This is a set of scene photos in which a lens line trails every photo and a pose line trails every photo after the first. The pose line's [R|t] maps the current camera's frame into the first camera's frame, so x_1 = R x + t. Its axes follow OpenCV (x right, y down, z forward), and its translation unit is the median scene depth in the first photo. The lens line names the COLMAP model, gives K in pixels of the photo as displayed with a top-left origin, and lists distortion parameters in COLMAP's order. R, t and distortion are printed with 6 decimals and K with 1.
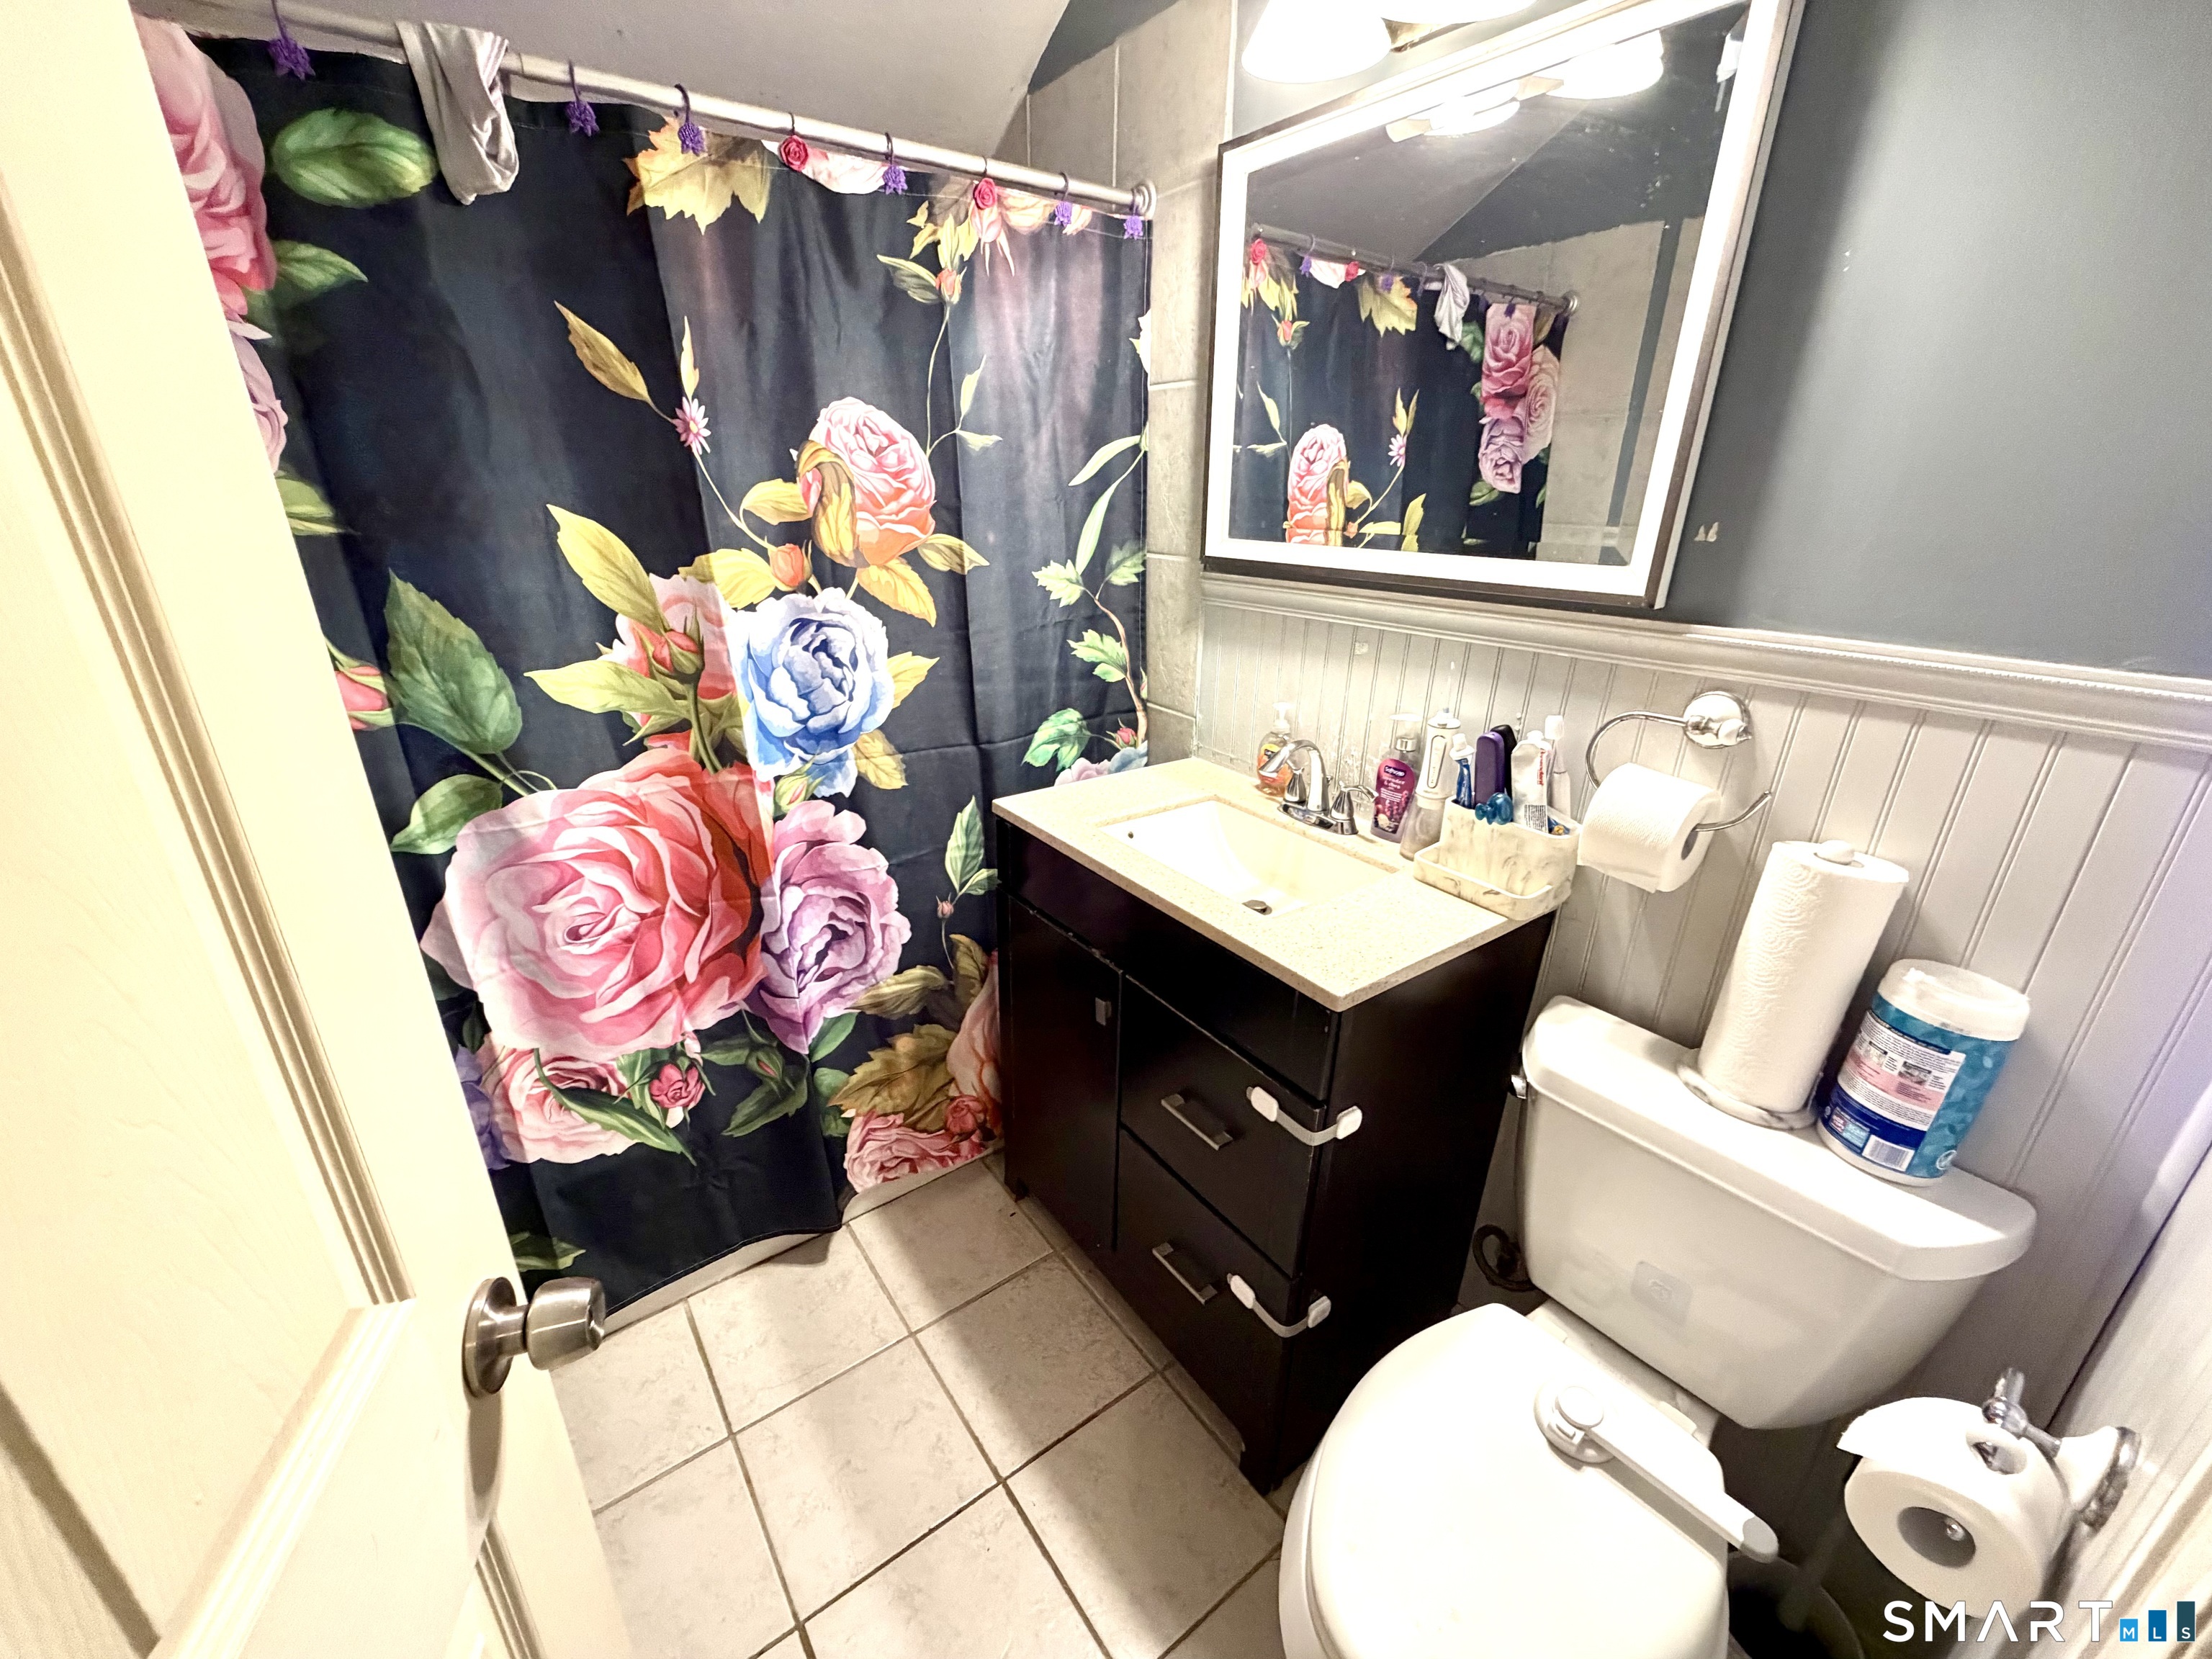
lens RADIAL K [[888.8, 0, 1096.7], [0, 888.8, 836.7], [0, 0, 1]] dist [0.001426, -0.000097]
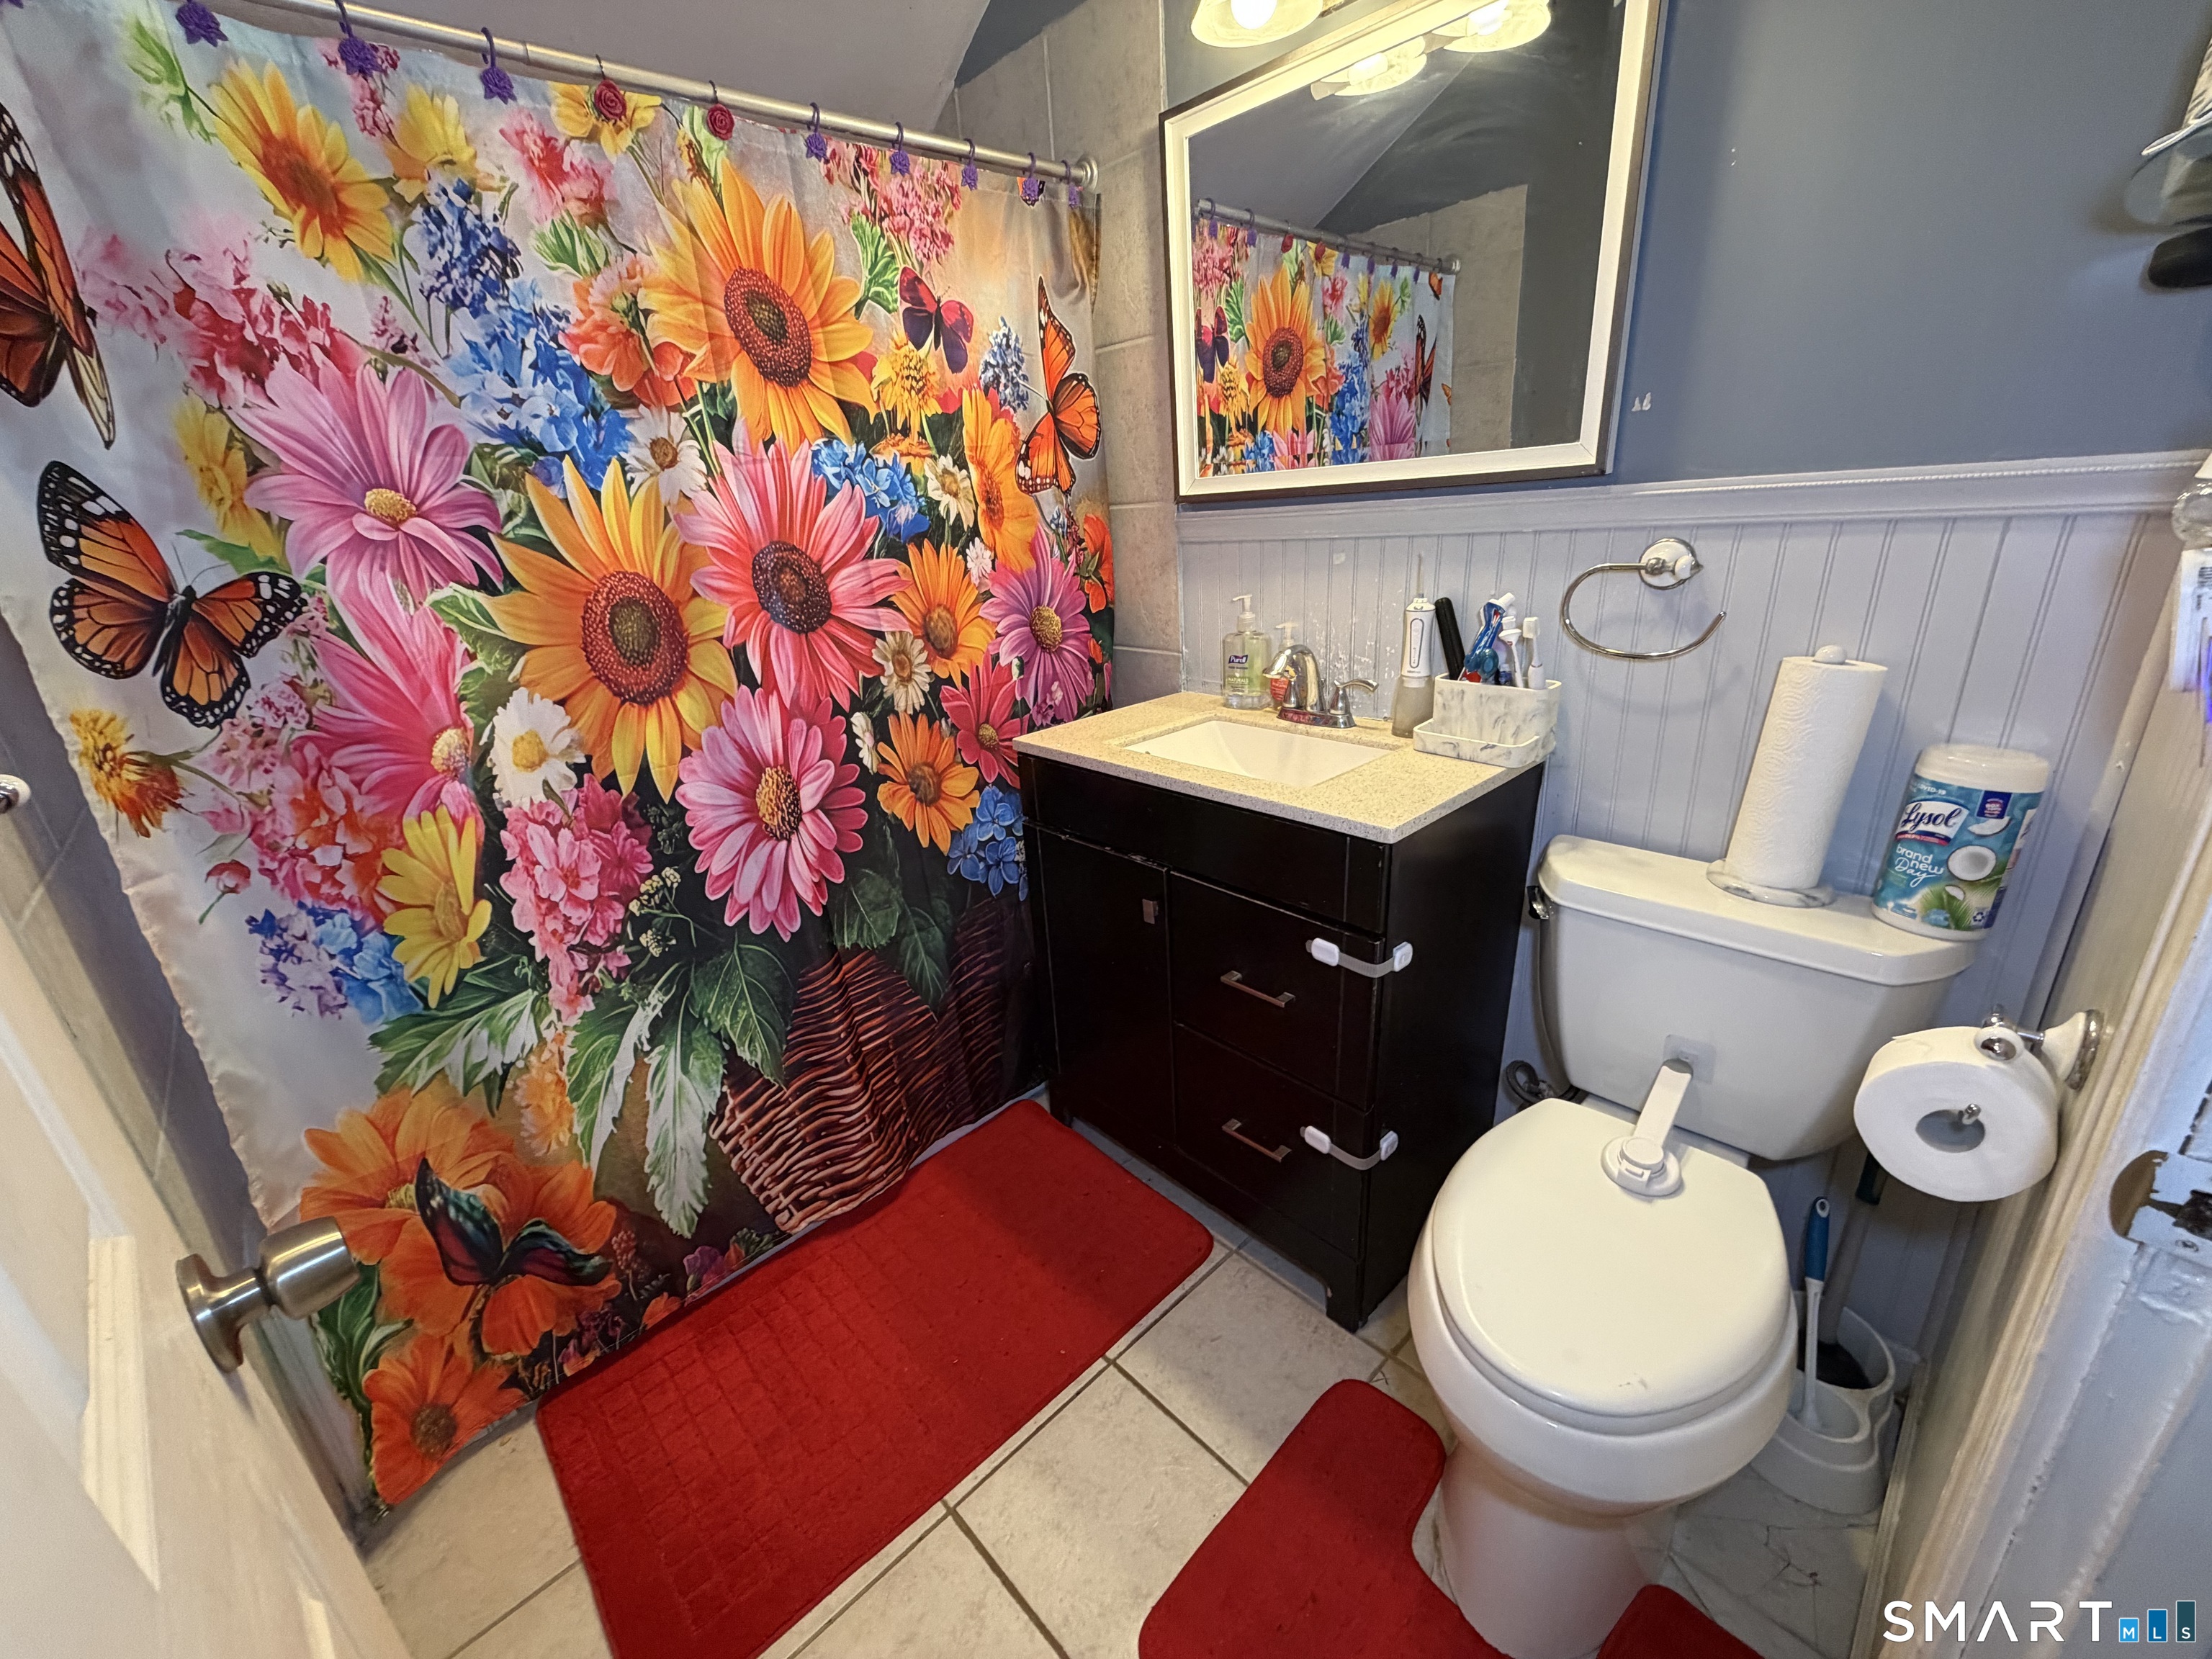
lens RADIAL K [[888.8, 0, 1098.4], [0, 888.8, 831.9], [0, 0, 1]] dist [0.001426, -0.000097]
pose [[0.989622, -0.116368, 0.084307, -0.133038], [0.118132, 0.992865, -0.016233, 0.110565], [-0.081817, 0.026024, 0.996308, -0.064167]]
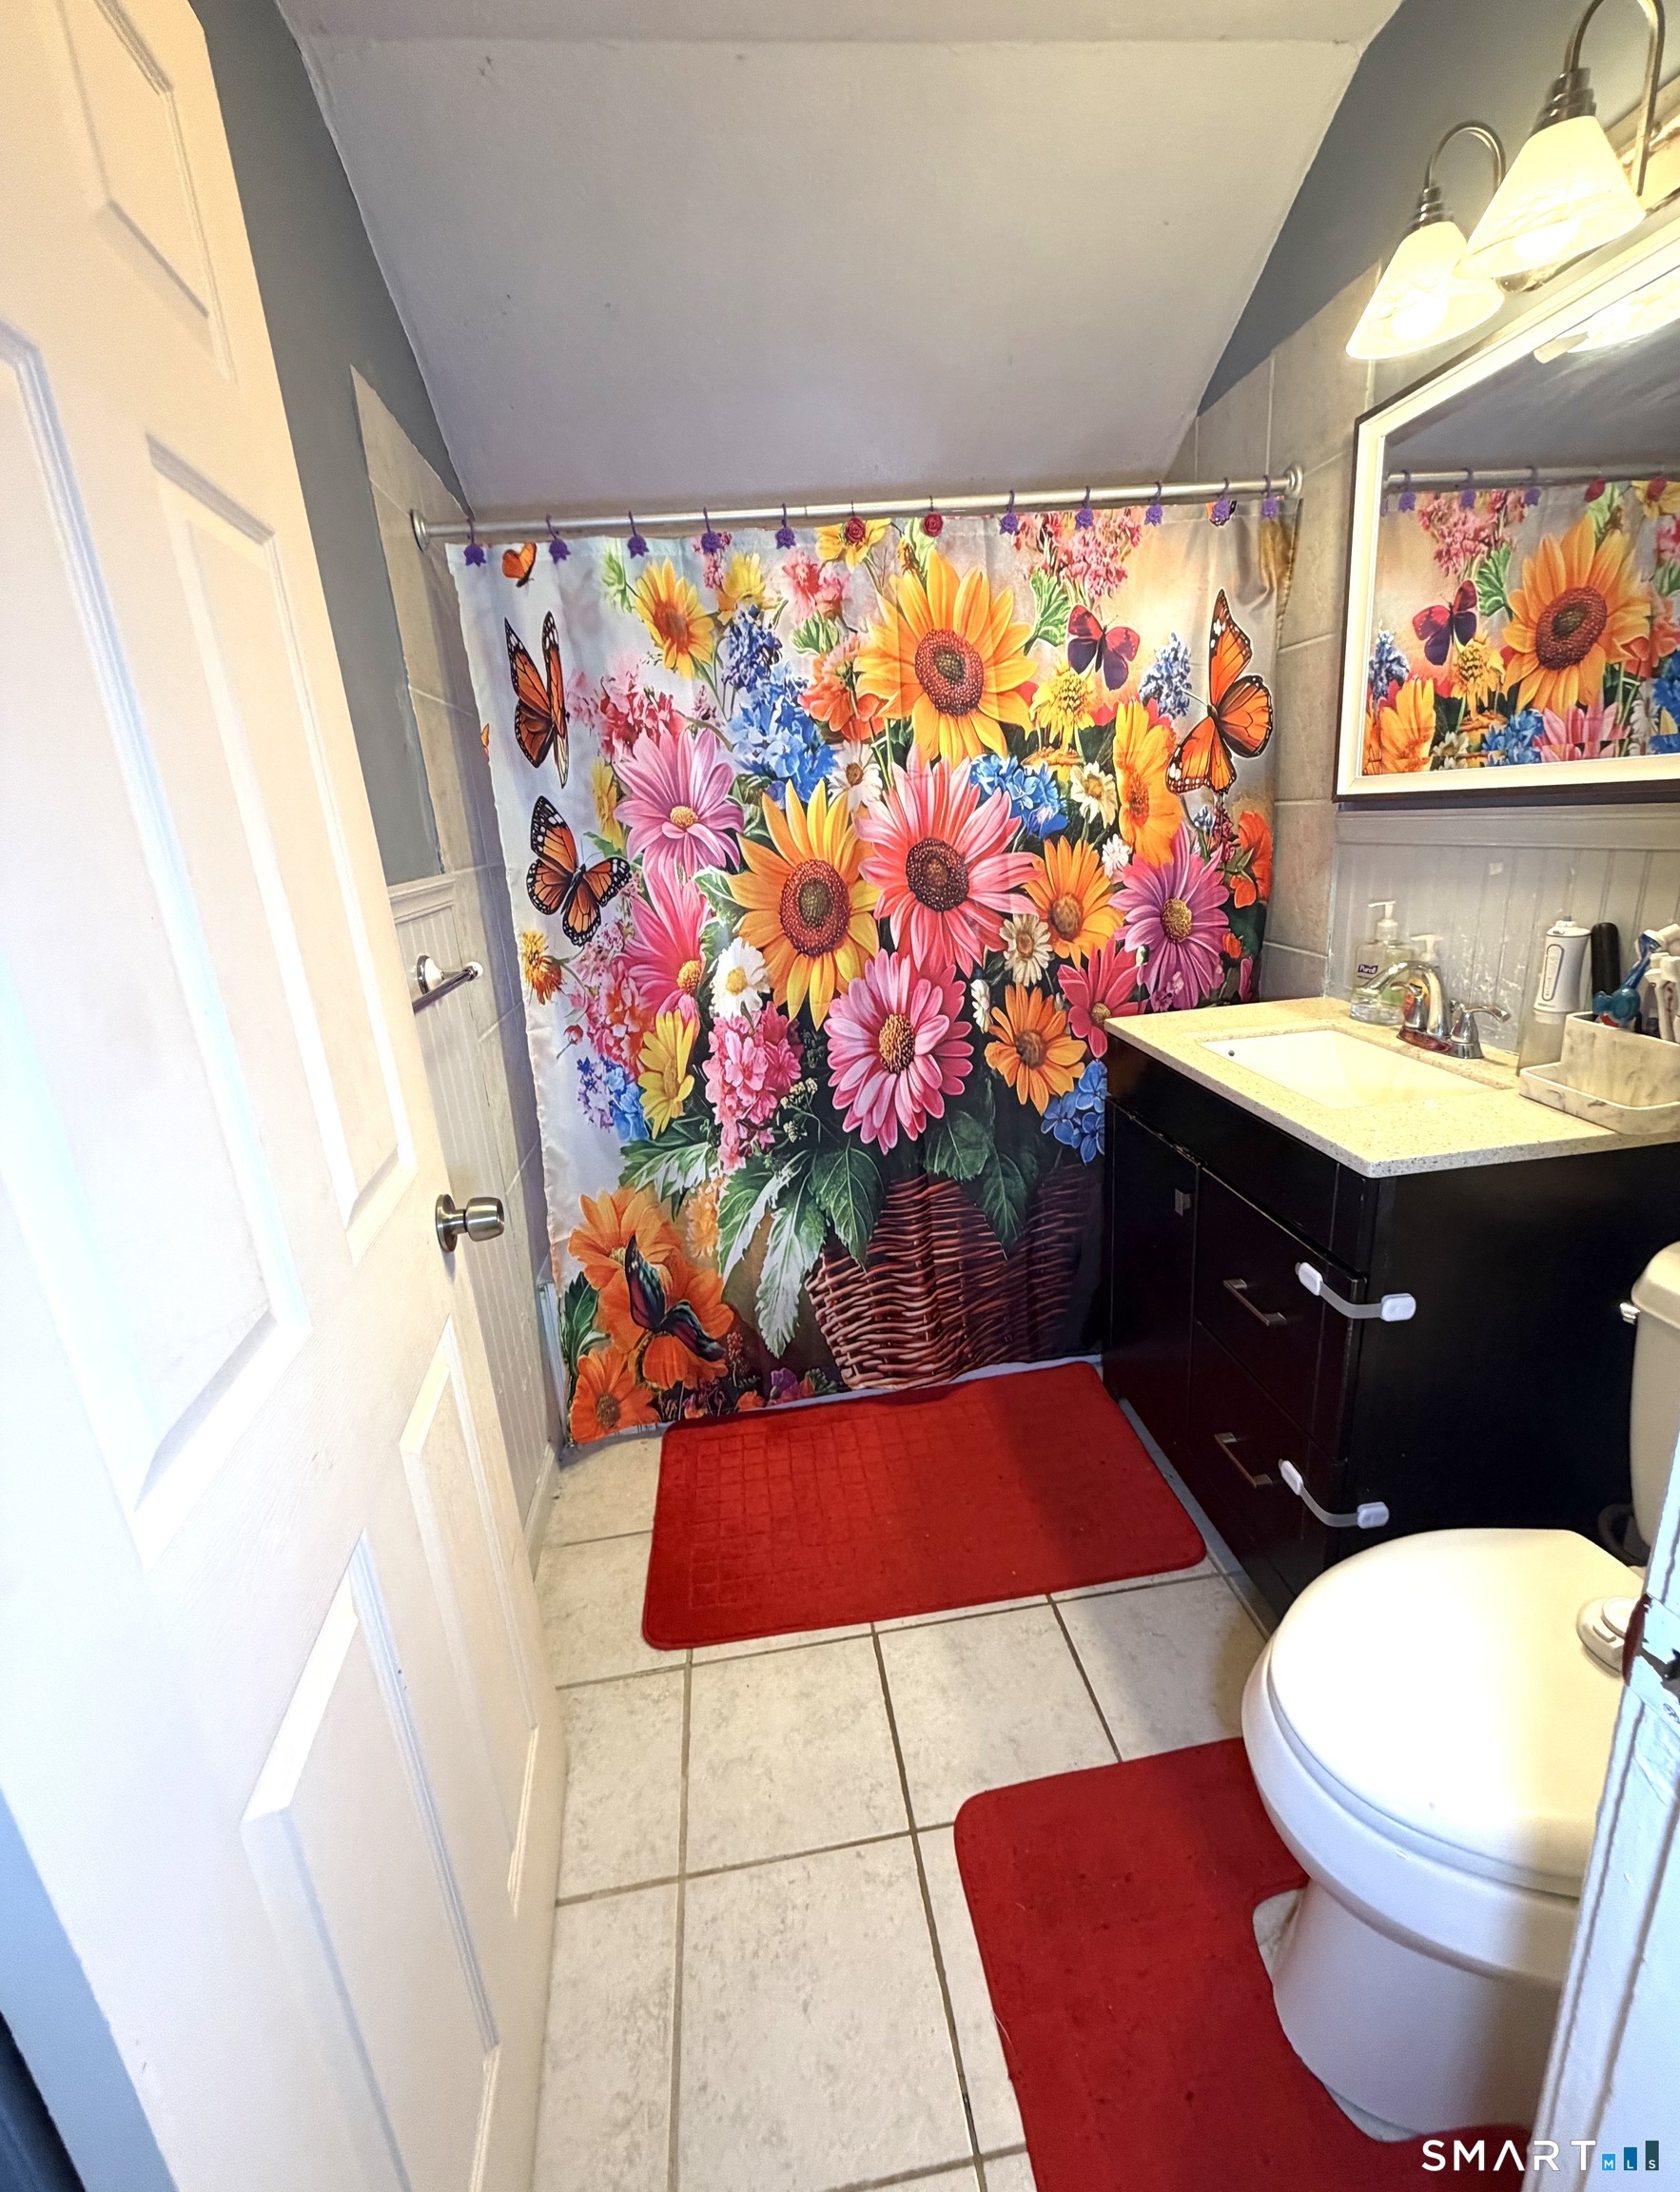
lens RADIAL K [[889.9, 0, 827.6], [0, 889.9, 1064.4], [0, 0, 1]] dist [0.001575, 0.000002]
pose [[0.869029, 0.056191, -0.491560, 0.157493], [-0.096632, 0.993673, -0.057246, 0.131169], [0.485233, 0.097249, 0.868960, -0.183496]]
